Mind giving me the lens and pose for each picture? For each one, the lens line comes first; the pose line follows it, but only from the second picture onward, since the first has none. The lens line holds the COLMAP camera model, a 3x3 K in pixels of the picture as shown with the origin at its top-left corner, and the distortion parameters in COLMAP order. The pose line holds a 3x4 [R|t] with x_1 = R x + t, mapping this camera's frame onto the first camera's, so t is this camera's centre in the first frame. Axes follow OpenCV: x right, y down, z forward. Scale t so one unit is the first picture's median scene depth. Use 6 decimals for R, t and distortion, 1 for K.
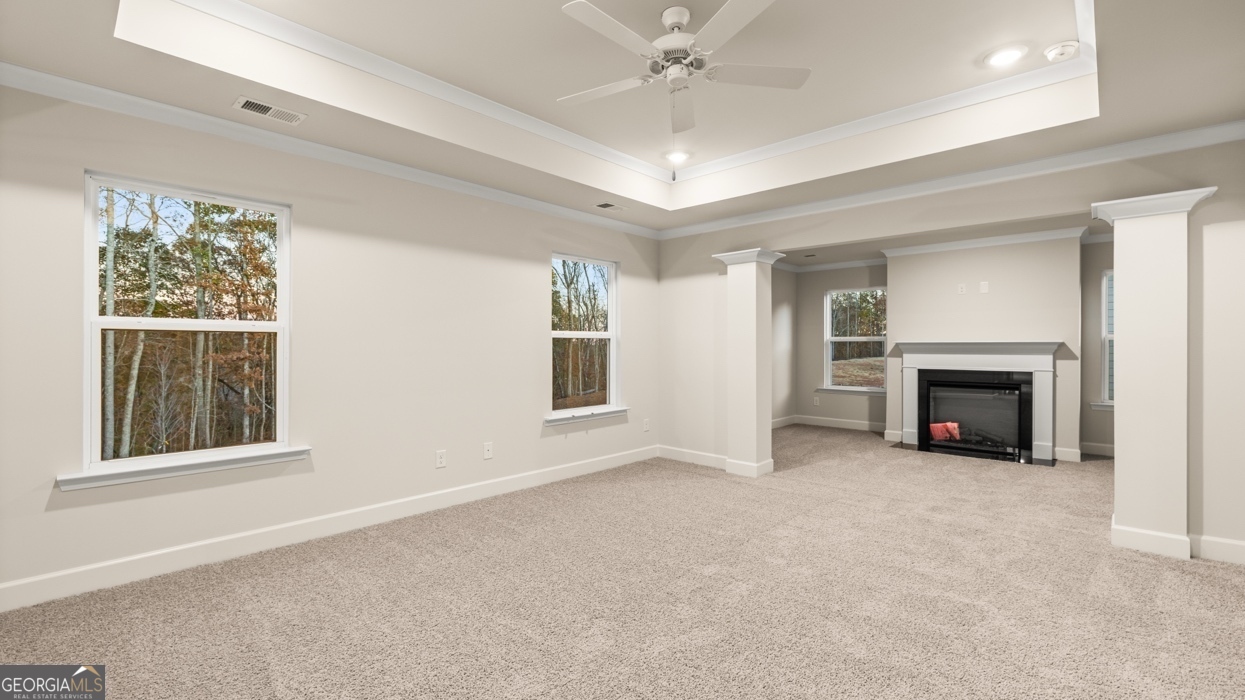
lens RADIAL K [[528.3, 0, 620.8], [0, 528.3, 352.6], [0, 0, 1]] dist [-0.001125, -0.000209]
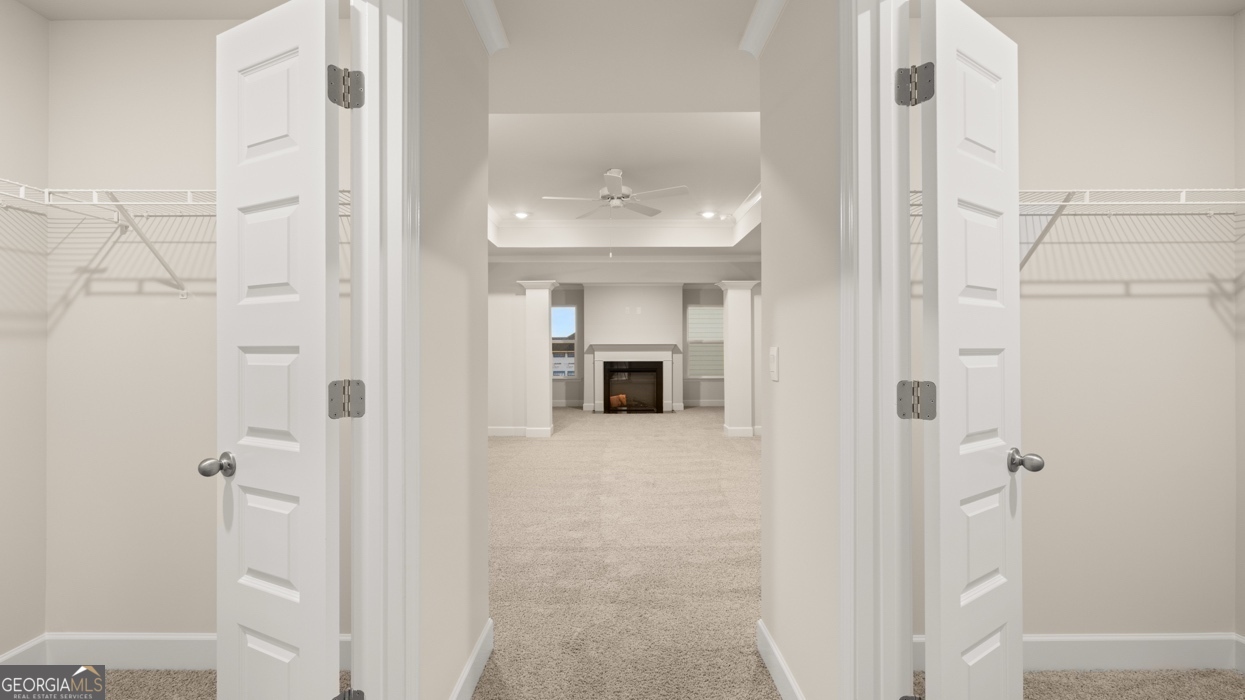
lens RADIAL K [[528.3, 0, 620.9], [0, 528.3, 345.2], [0, 0, 1]] dist [-0.001125, -0.000209]
pose [[0.720593, -0.001082, 0.693358, -0.529100], [0.011179, 0.999887, -0.010058, 0.000017], [-0.693269, 0.014999, 0.720523, -0.160095]]
